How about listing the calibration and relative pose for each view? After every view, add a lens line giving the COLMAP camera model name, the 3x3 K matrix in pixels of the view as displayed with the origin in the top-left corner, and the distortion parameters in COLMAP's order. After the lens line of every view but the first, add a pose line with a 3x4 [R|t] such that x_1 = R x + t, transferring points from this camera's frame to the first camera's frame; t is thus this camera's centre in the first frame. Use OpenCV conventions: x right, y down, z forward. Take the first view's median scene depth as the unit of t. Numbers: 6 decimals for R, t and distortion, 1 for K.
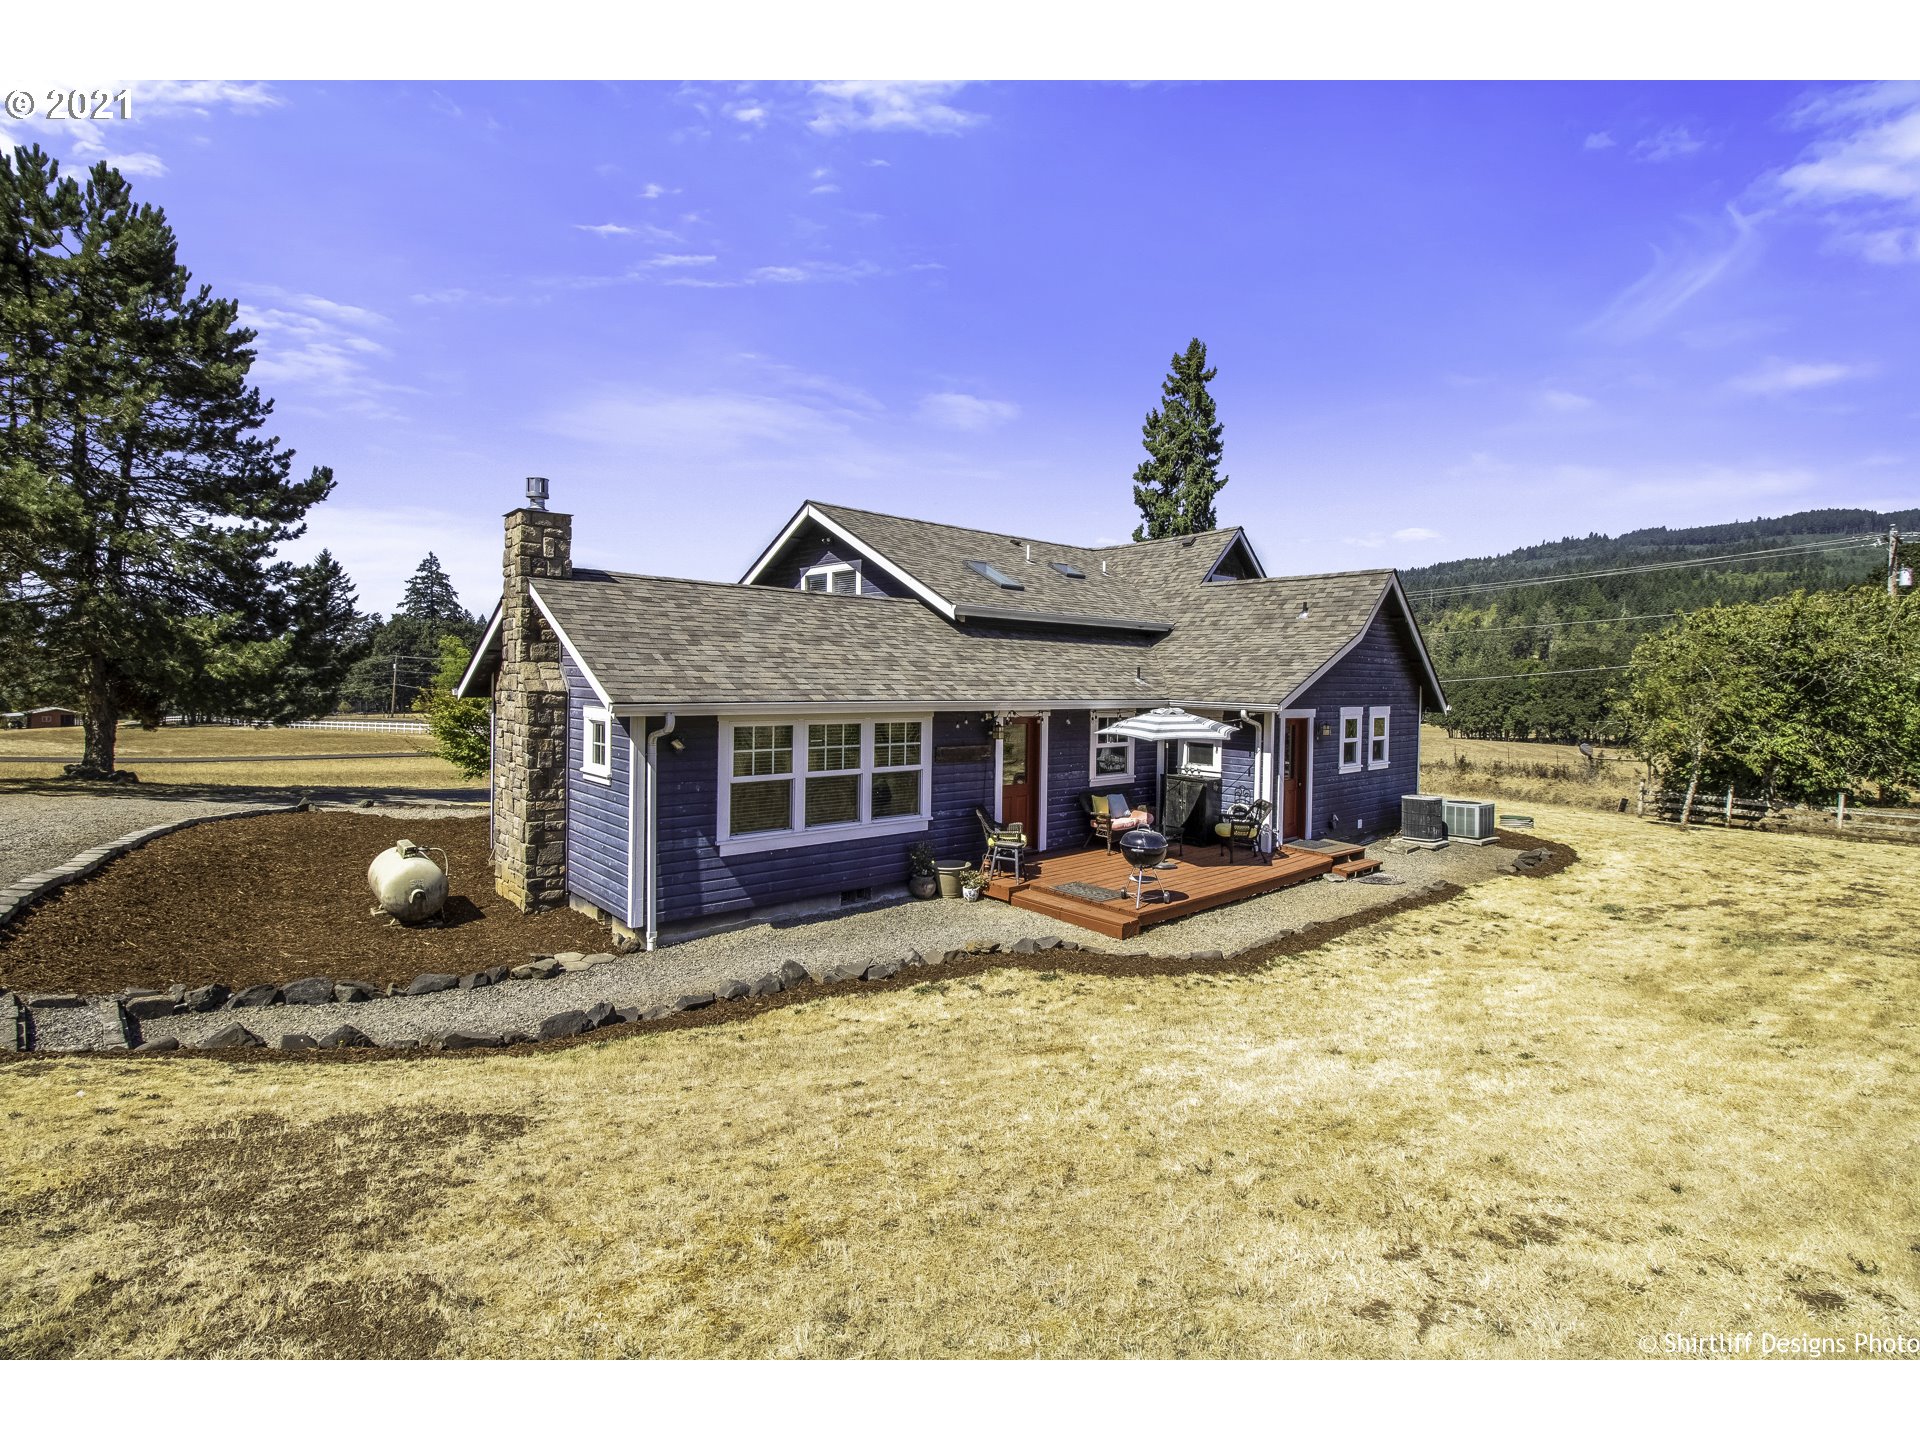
lens RADIAL K [[877.7, 0, 955.7], [0, 877.7, 689.4], [0, 0, 1]] dist [-0.012320, 0.000248]
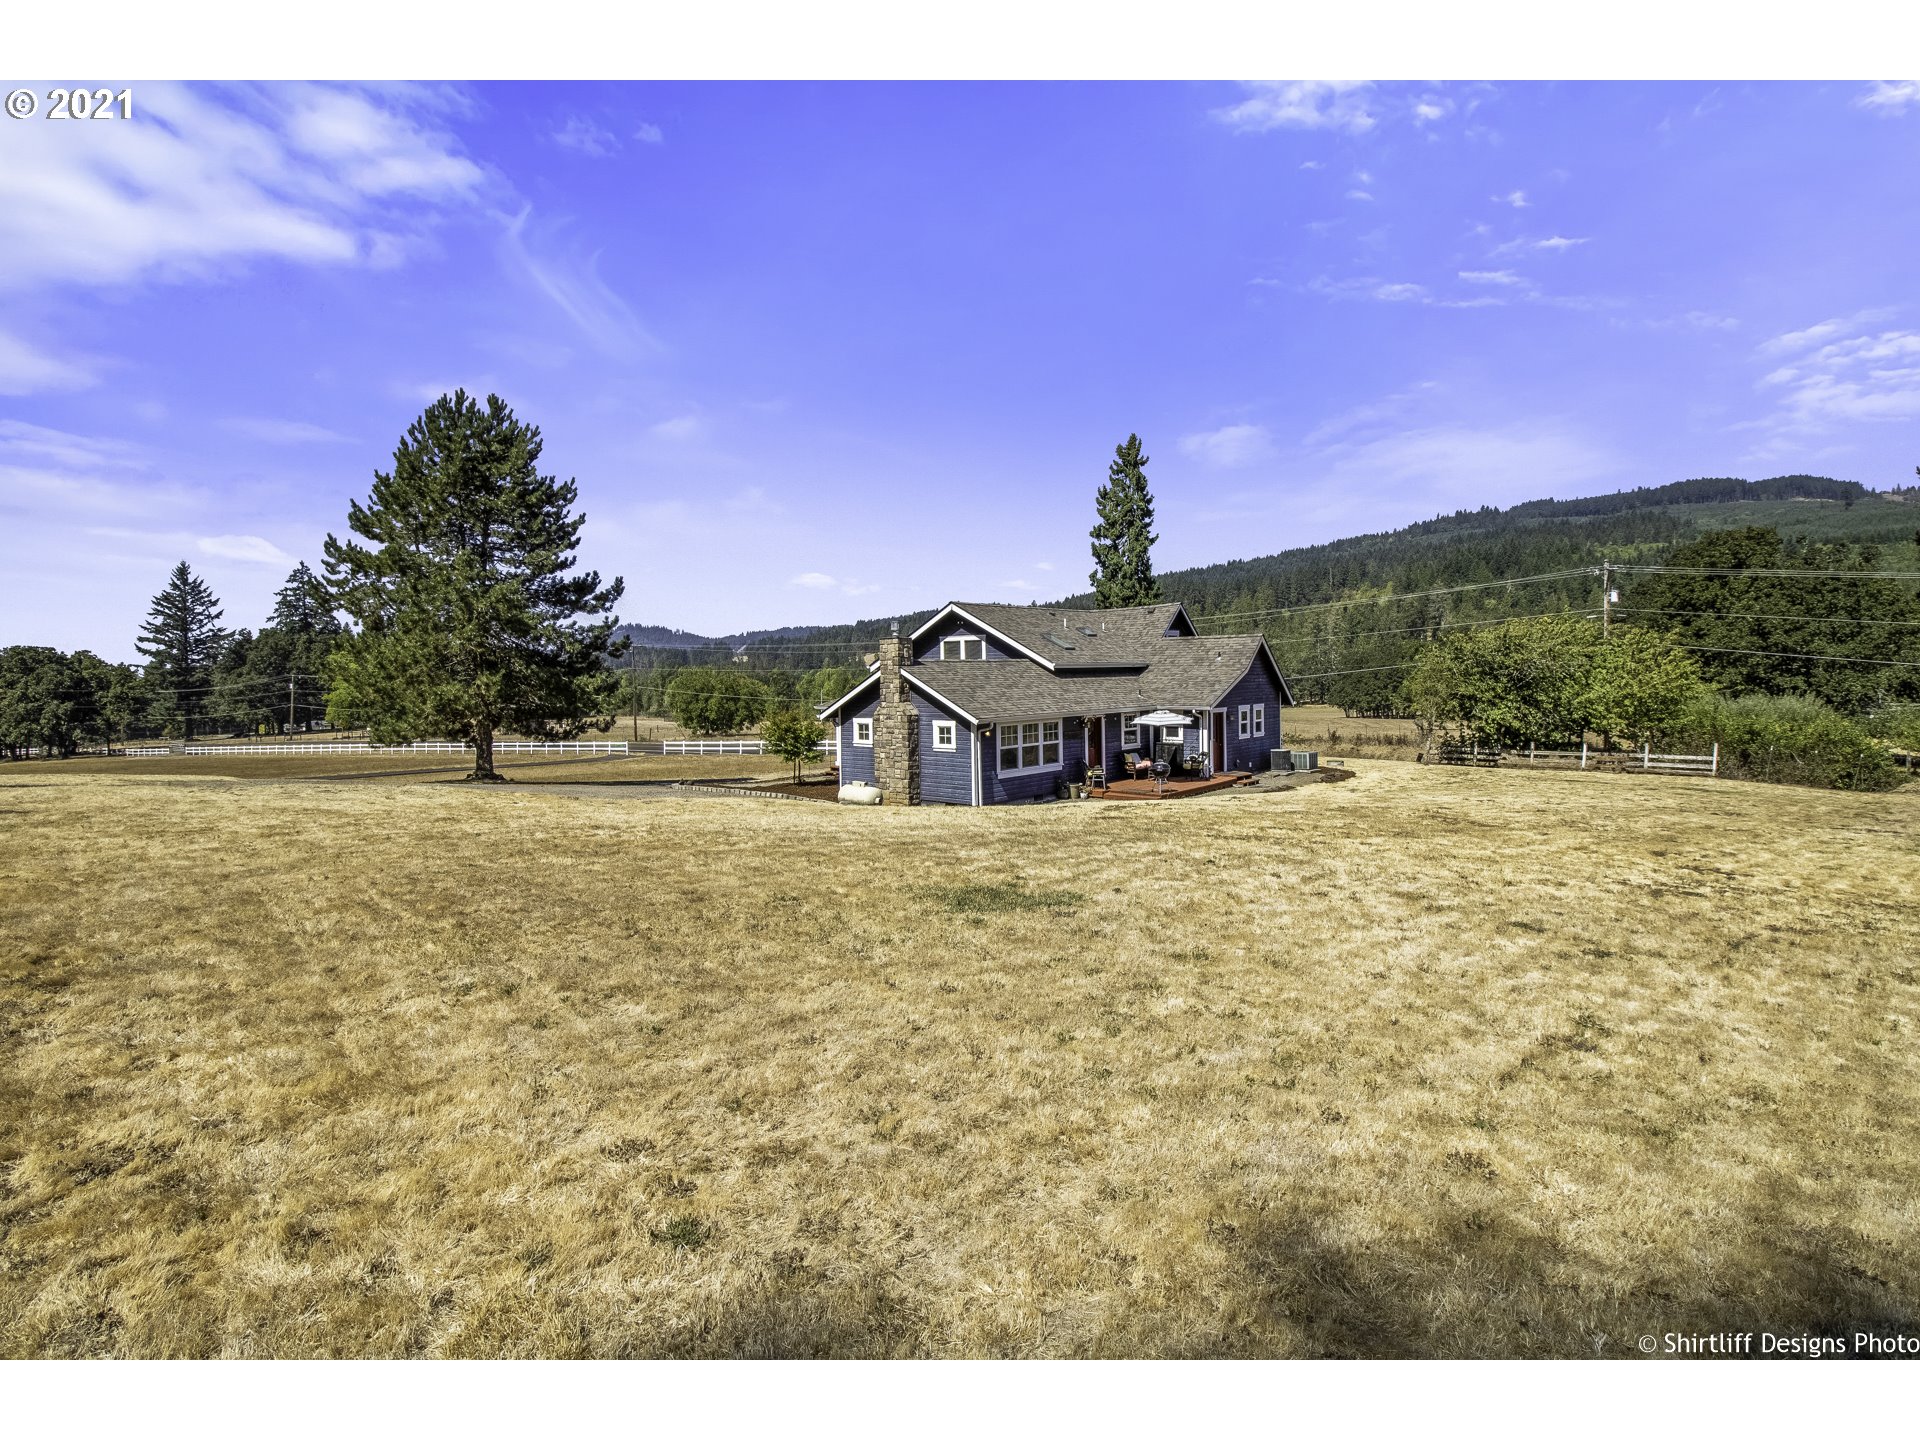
lens RADIAL K [[897.6, 0, 959.2], [0, 897.6, 708.7], [0, 0, 1]] dist [0.000481, 0.000353]
pose [[0.993783, -0.038988, 0.104285, -0.399206], [0.036298, 0.998961, 0.027567, -0.051564], [-0.105251, -0.023610, 0.994165, -0.947696]]
